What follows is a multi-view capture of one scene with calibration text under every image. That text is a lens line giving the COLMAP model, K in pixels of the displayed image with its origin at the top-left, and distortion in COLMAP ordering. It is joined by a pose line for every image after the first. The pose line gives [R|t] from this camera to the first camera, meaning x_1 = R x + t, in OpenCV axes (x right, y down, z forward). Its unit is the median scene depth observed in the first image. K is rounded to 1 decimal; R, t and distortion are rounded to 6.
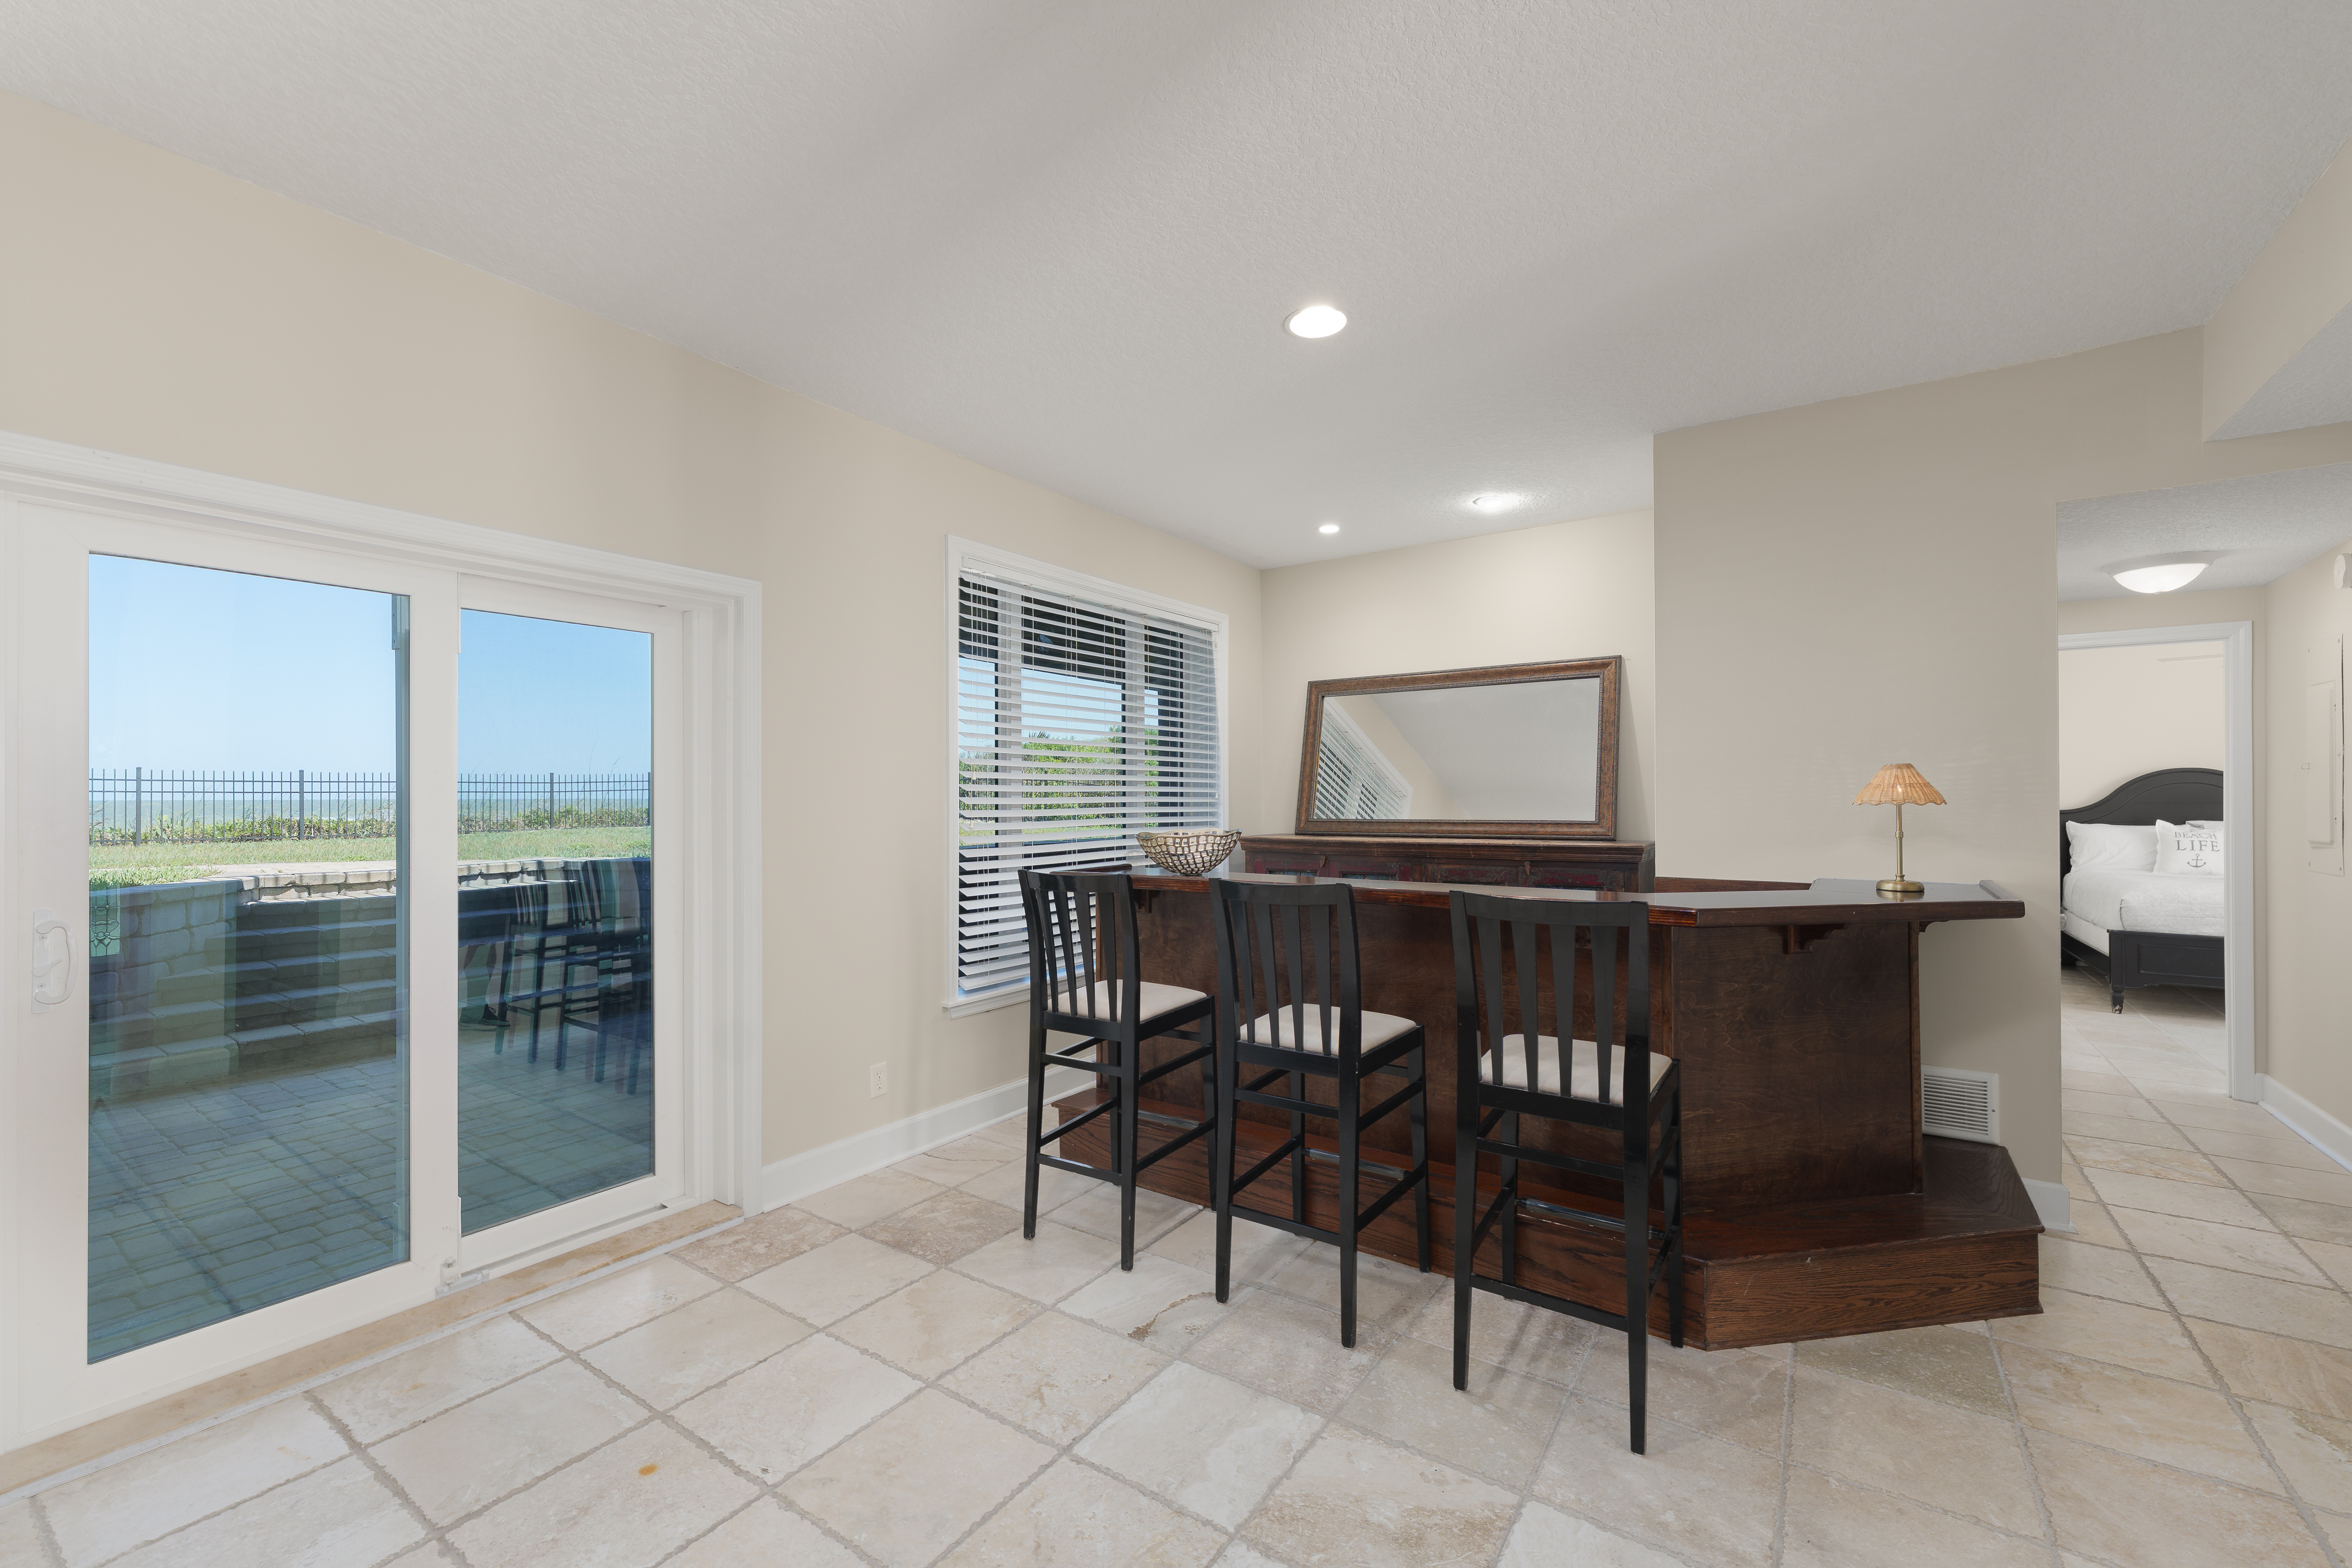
lens RADIAL K [[964.6, 0, 1176.3], [0, 964.6, 792.2], [0, 0, 1]] dist [0.001053, 0.000299]
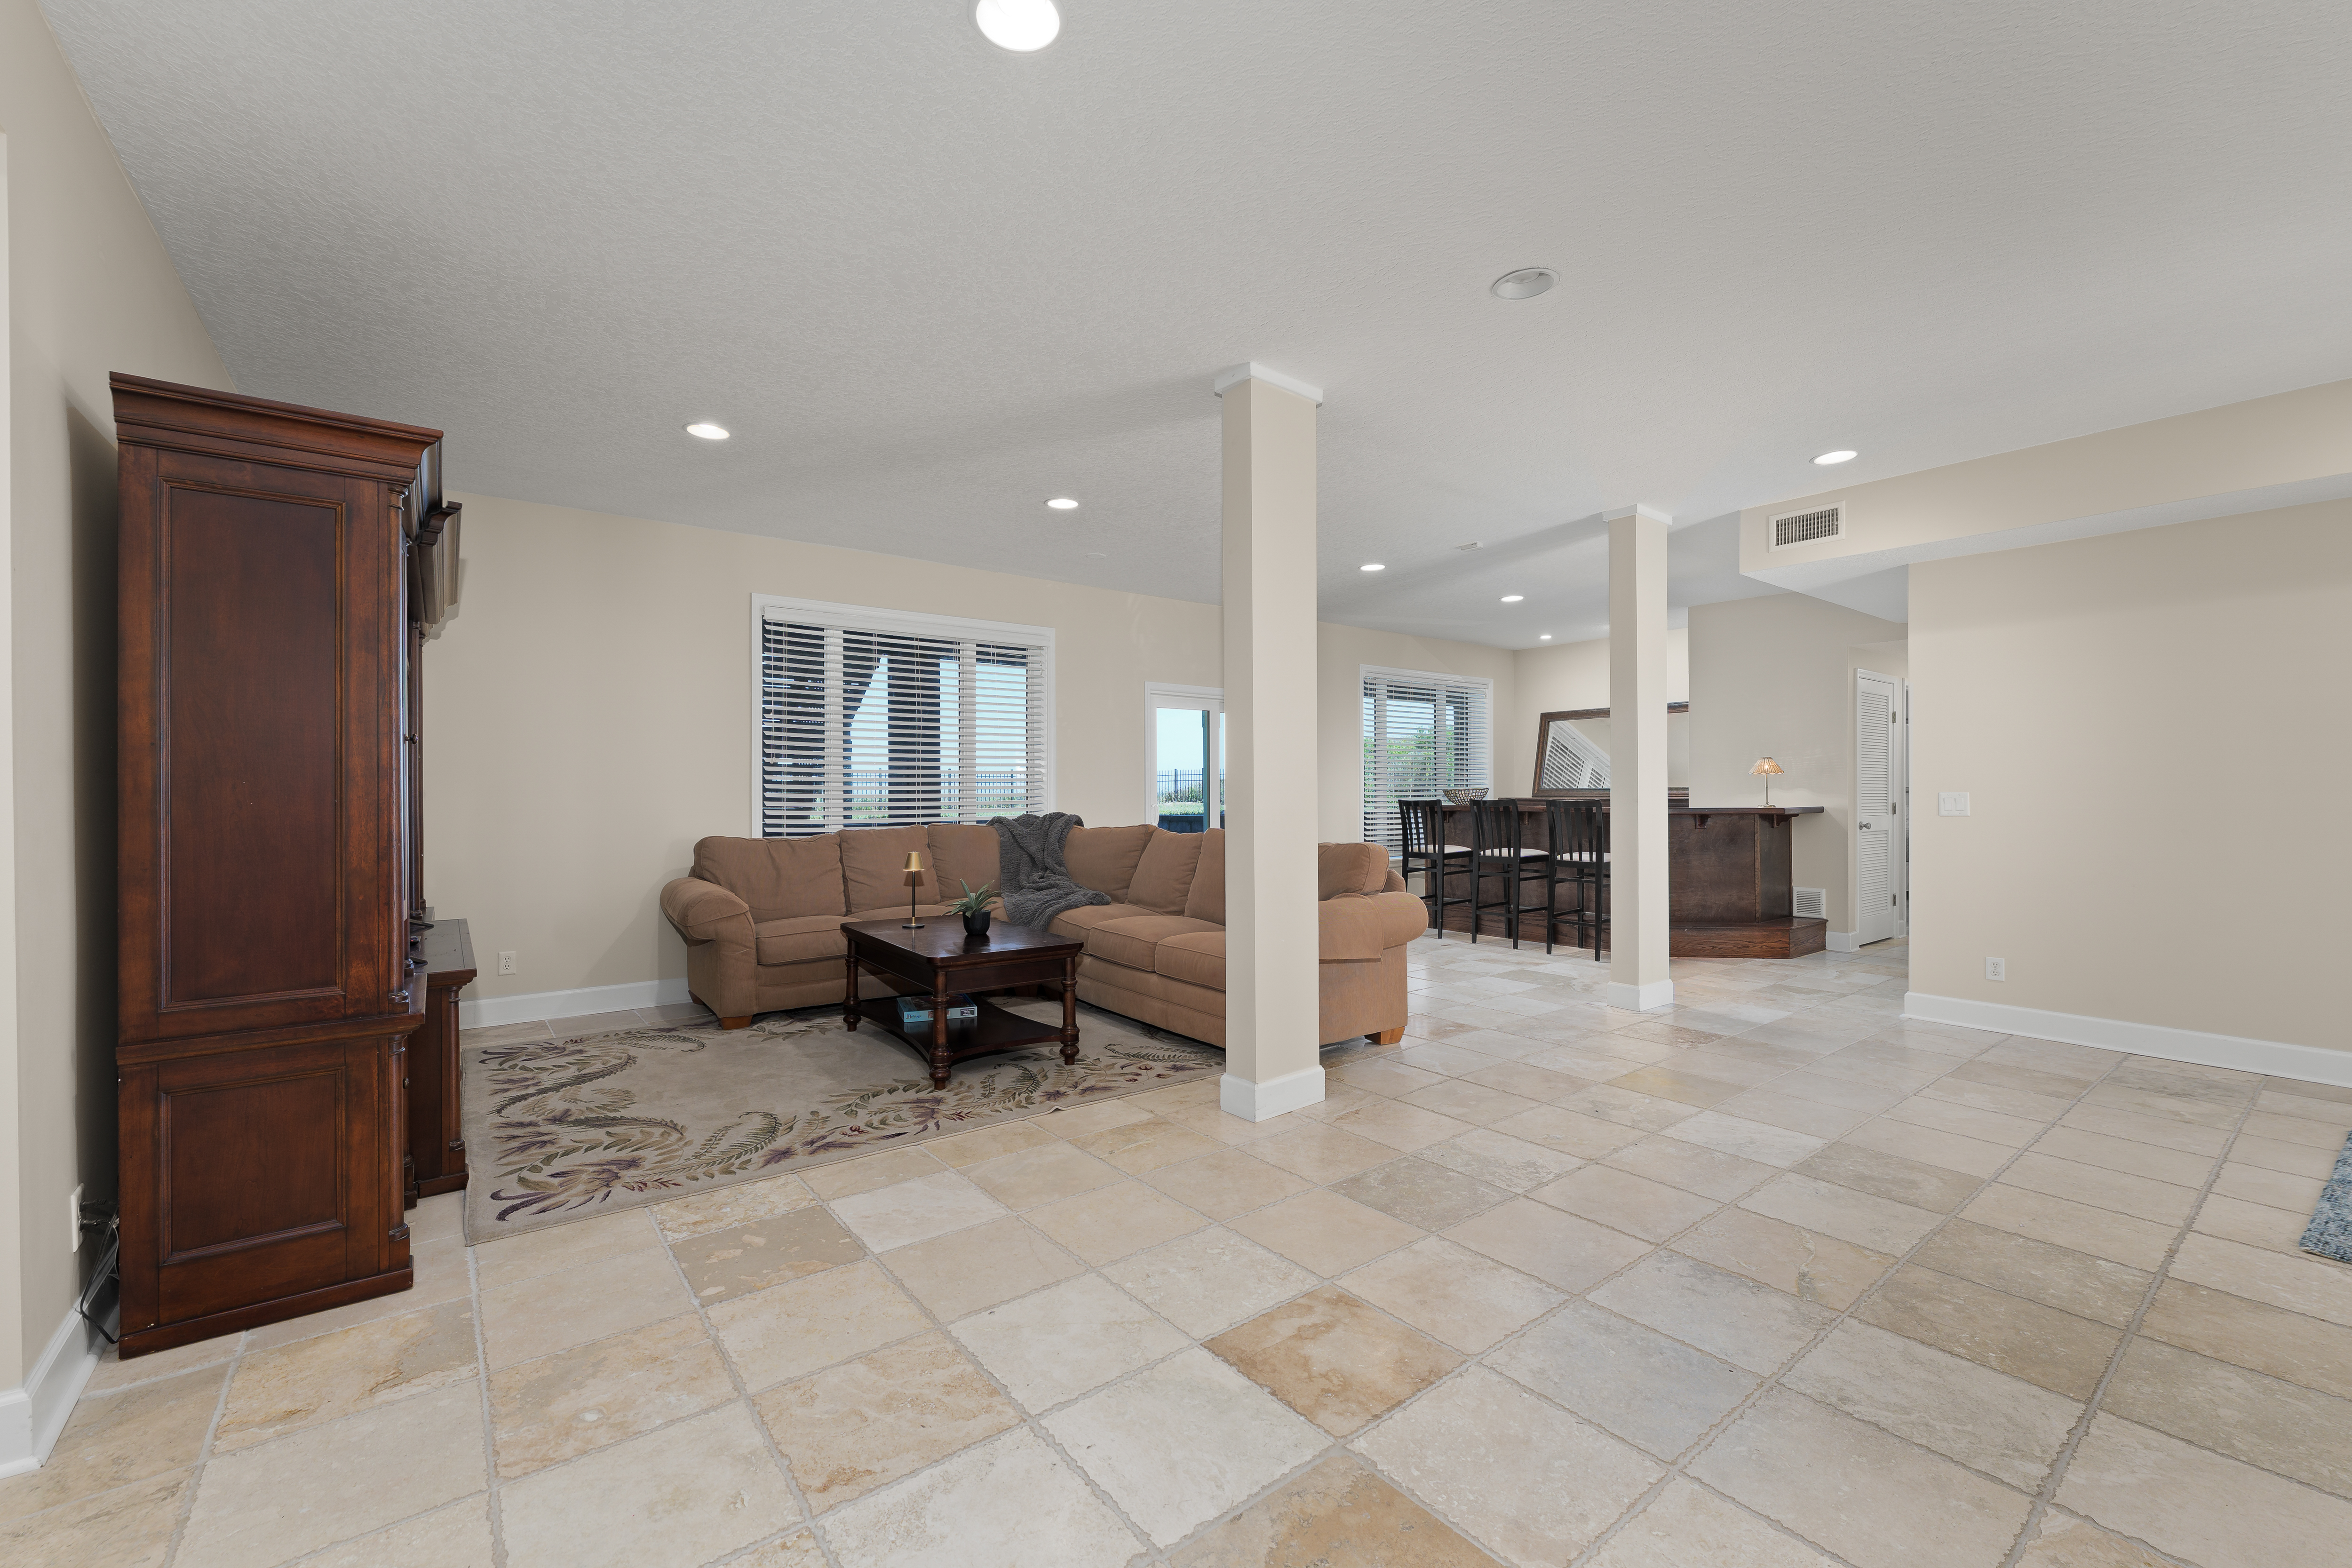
lens RADIAL K [[964.6, 0, 1162.5], [0, 964.6, 780.7], [0, 0, 1]] dist [0.001053, 0.000299]
pose [[0.948665, -0.003808, -0.316261, 0.063439], [0.002188, 0.999983, -0.005477, 0.037418], [0.316276, 0.004504, 0.948656, -1.706399]]
